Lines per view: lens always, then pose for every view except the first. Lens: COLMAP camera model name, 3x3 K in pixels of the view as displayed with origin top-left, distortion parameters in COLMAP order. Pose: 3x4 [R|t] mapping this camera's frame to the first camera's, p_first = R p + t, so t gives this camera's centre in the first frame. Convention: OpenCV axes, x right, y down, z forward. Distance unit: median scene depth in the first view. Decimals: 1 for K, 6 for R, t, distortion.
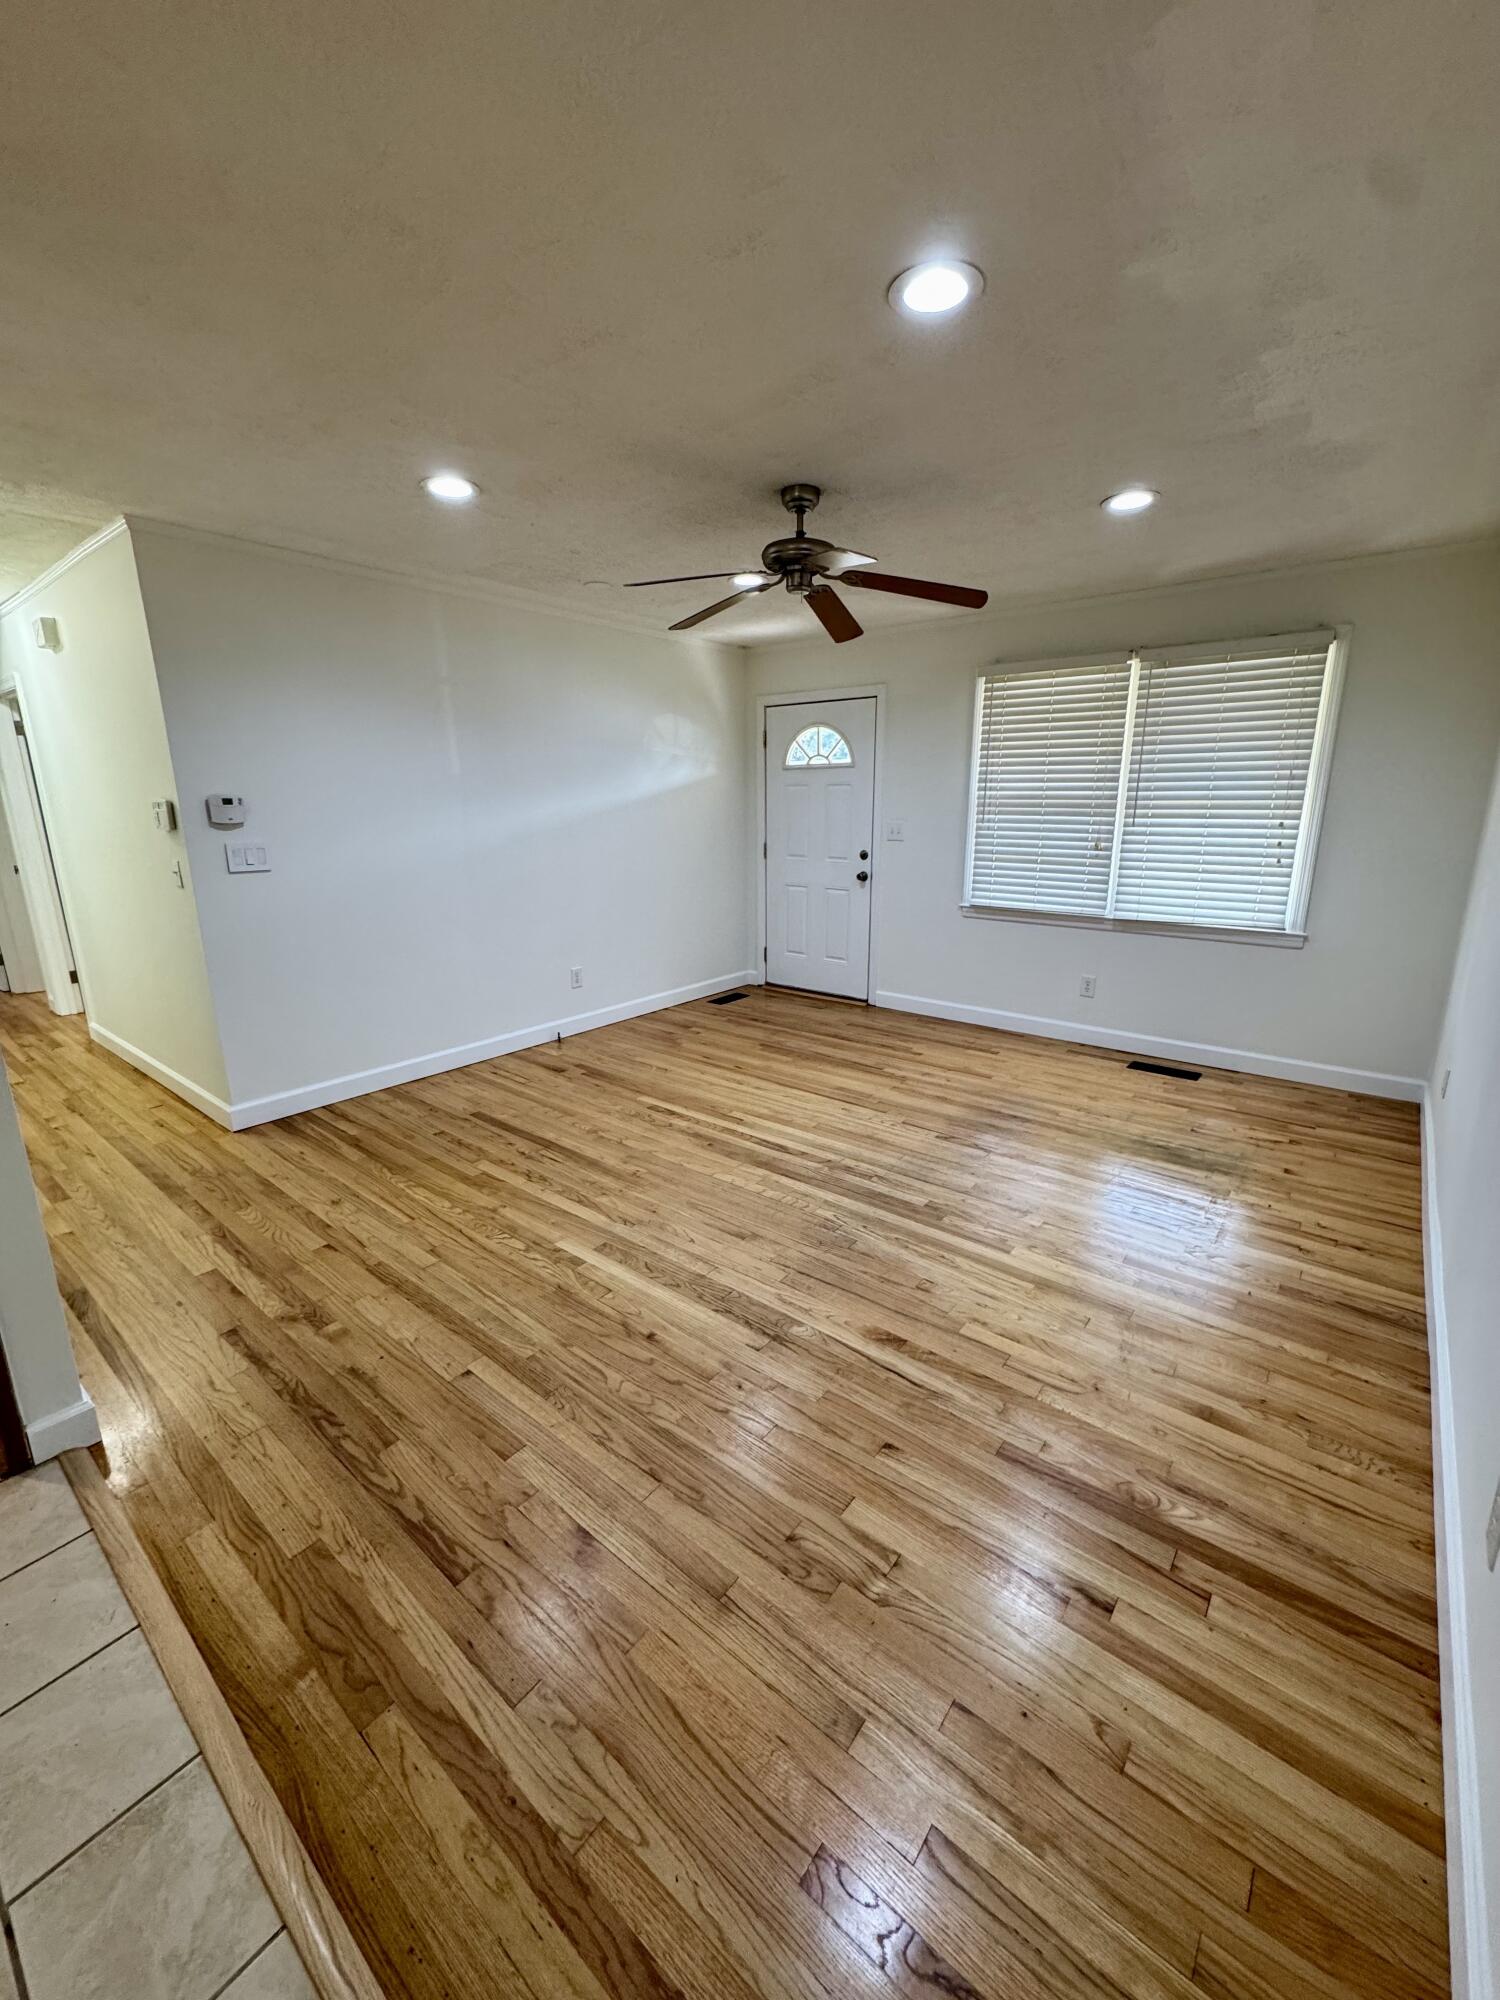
lens RADIAL K [[799.3, 0, 754.2], [0, 799.3, 998.9], [0, 0, 1]] dist [-0.002612, -0.000500]
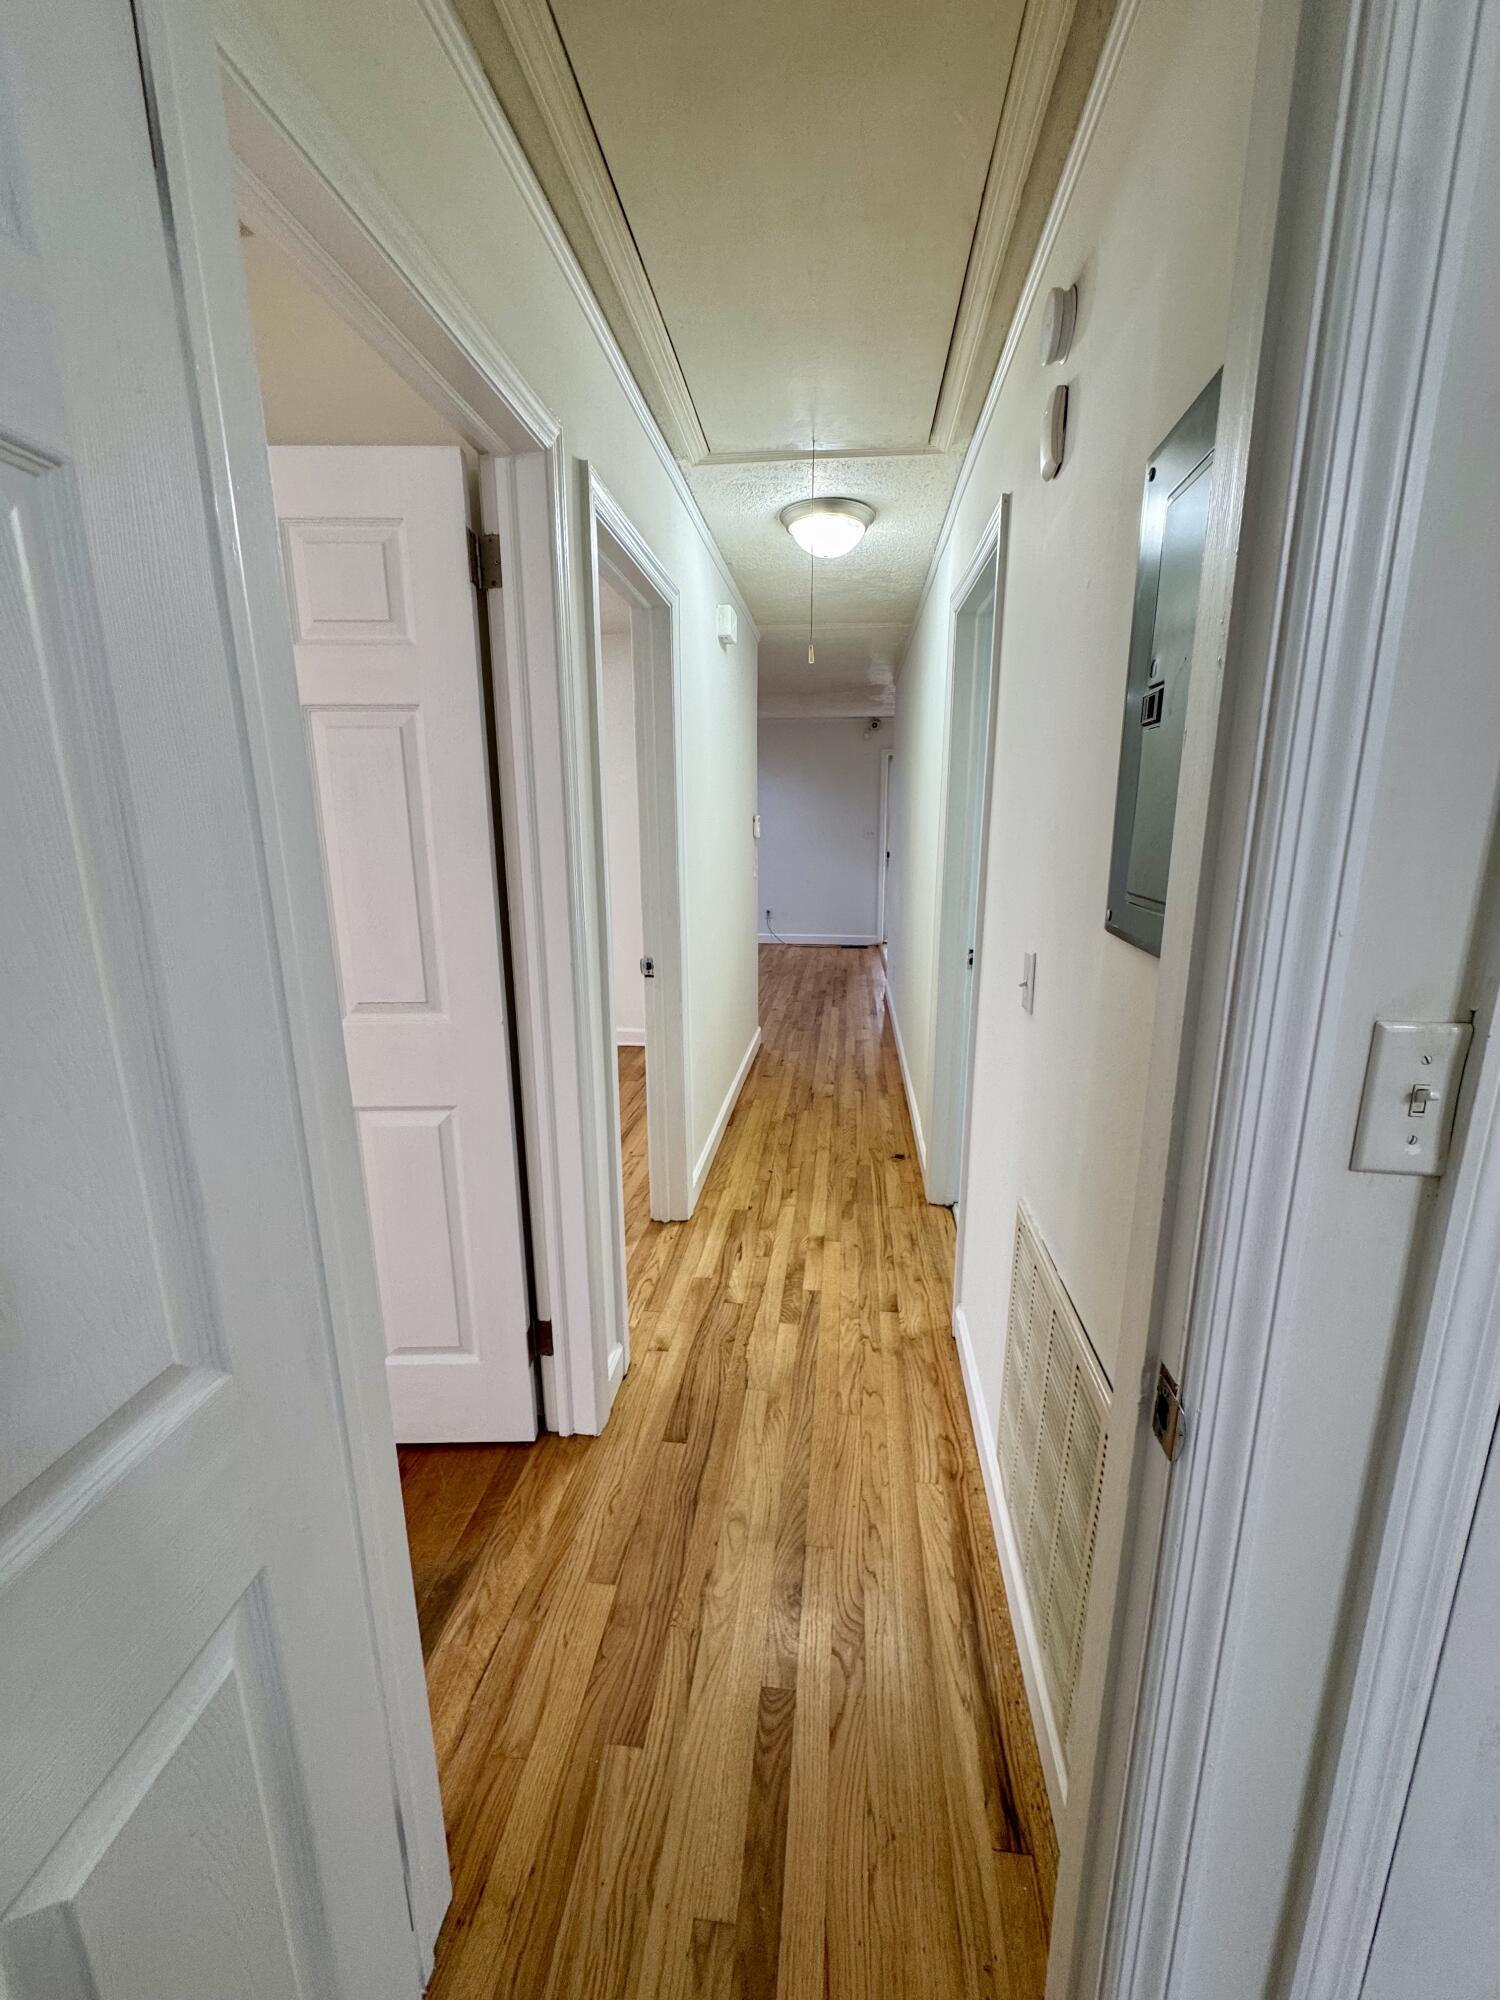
lens RADIAL K [[799.3, 0, 751.8], [0, 799.3, 1001.5], [0, 0, 1]] dist [-0.002612, -0.000500]
pose [[-0.528666, -0.181746, 0.829144, -1.646005], [0.211167, 0.917939, 0.335851, -0.352538], [-0.822144, 0.352641, -0.446905, 1.467596]]
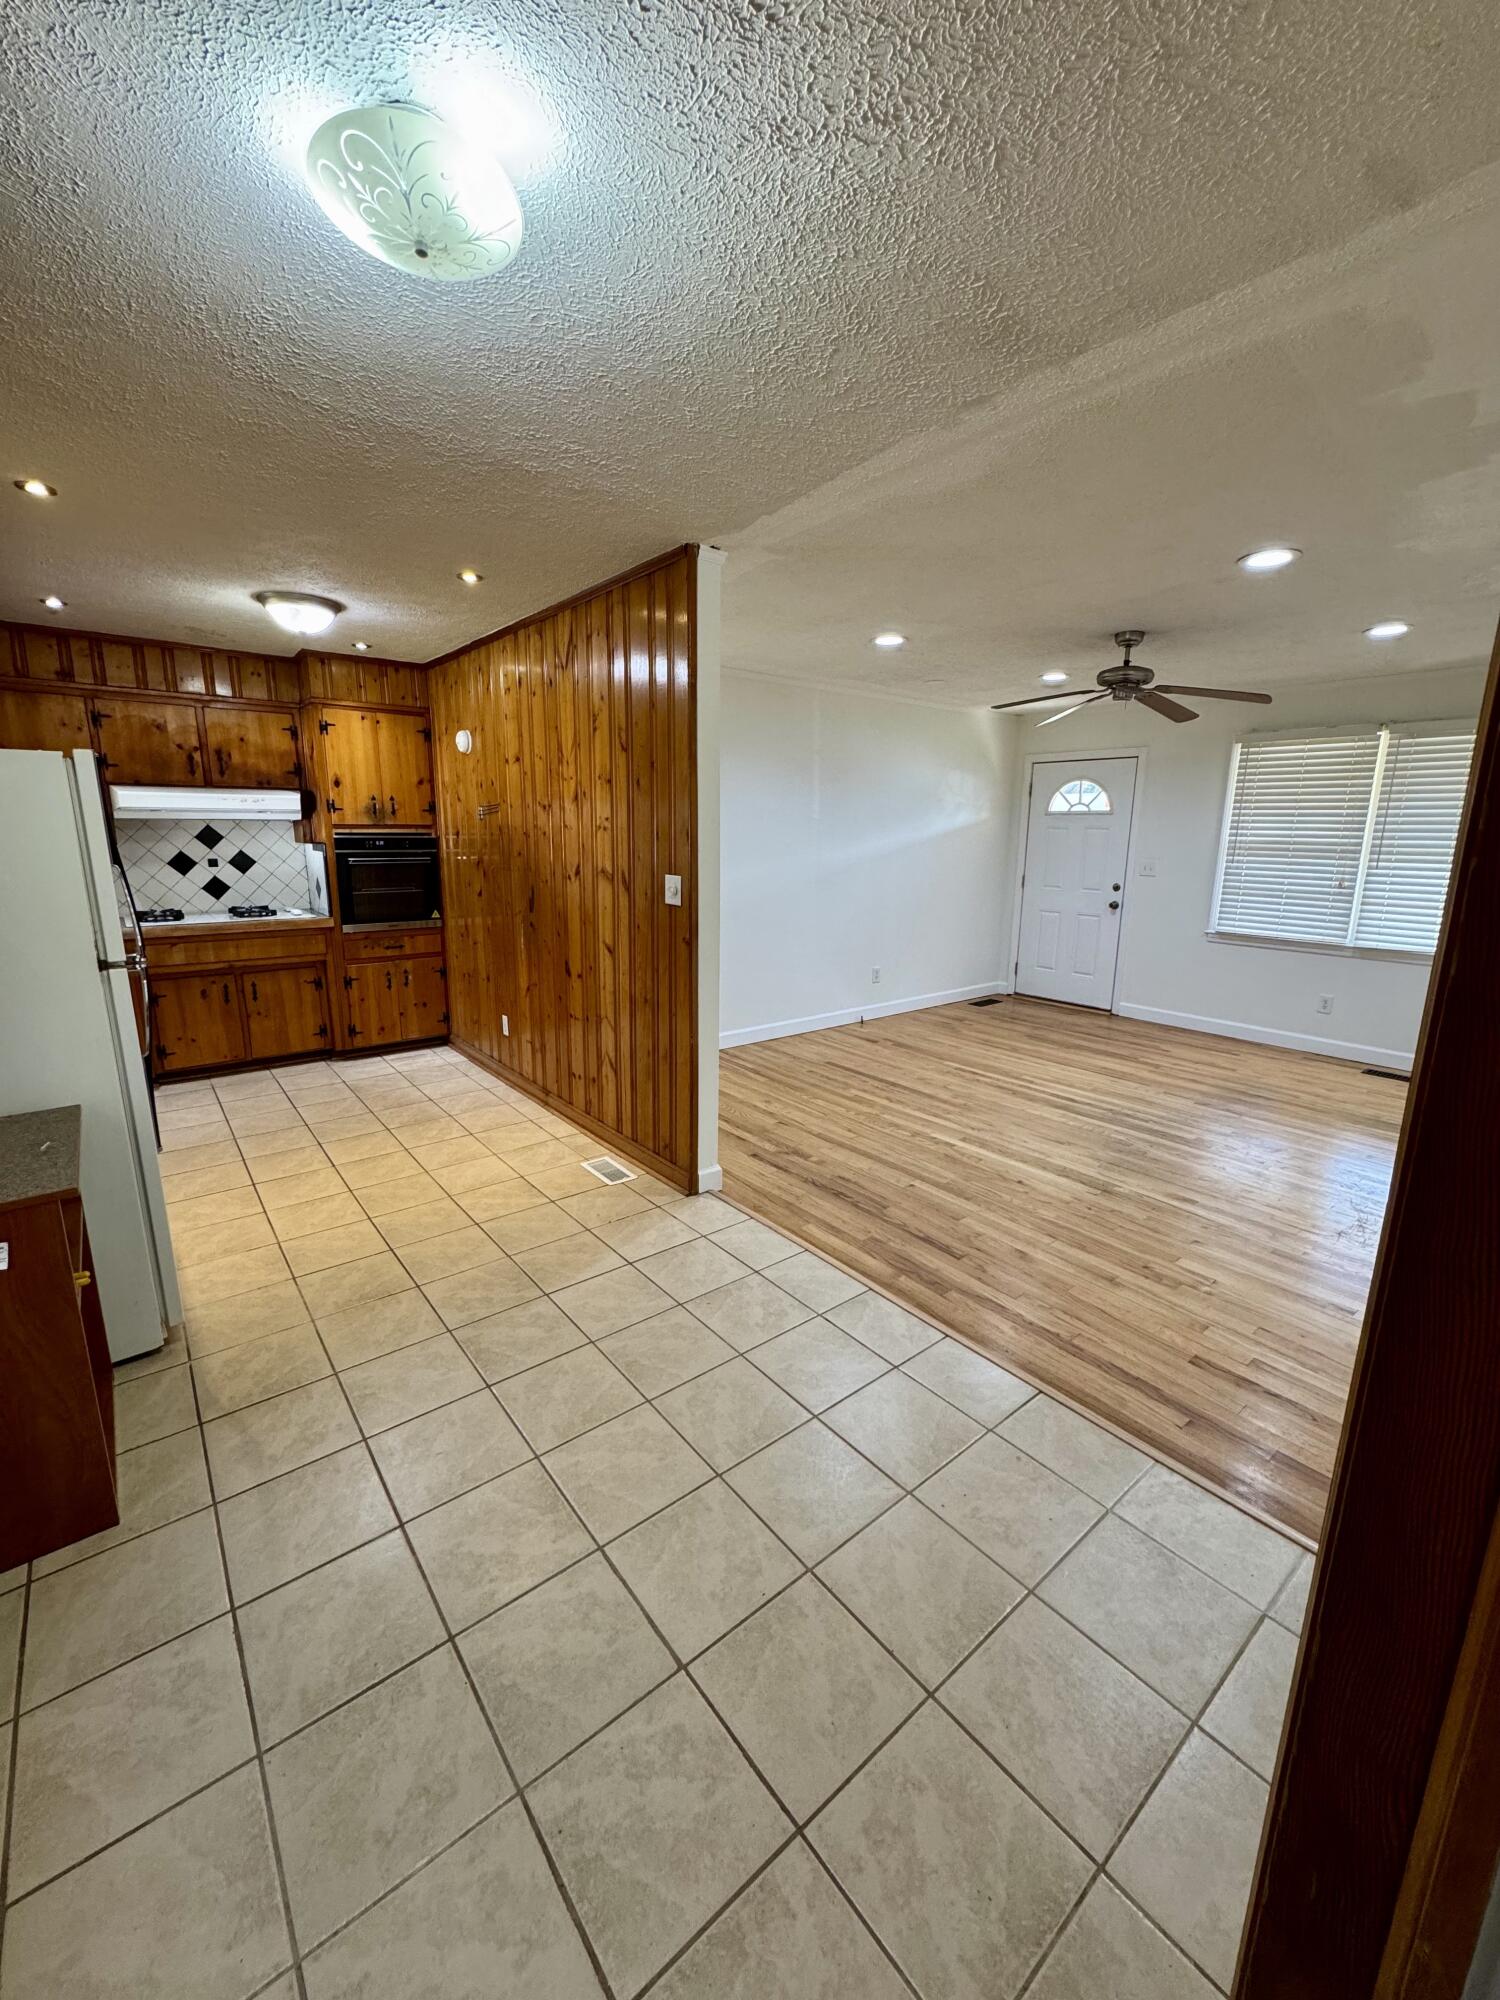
lens RADIAL K [[799.3, 0, 749.1], [0, 799.3, 999.7], [0, 0, 1]] dist [-0.002612, -0.000500]
pose [[0.976167, 0.060040, -0.208551, -0.195218], [-0.067487, 0.997305, -0.028775, 0.082207], [0.206261, 0.042164, 0.977588, -0.378922]]
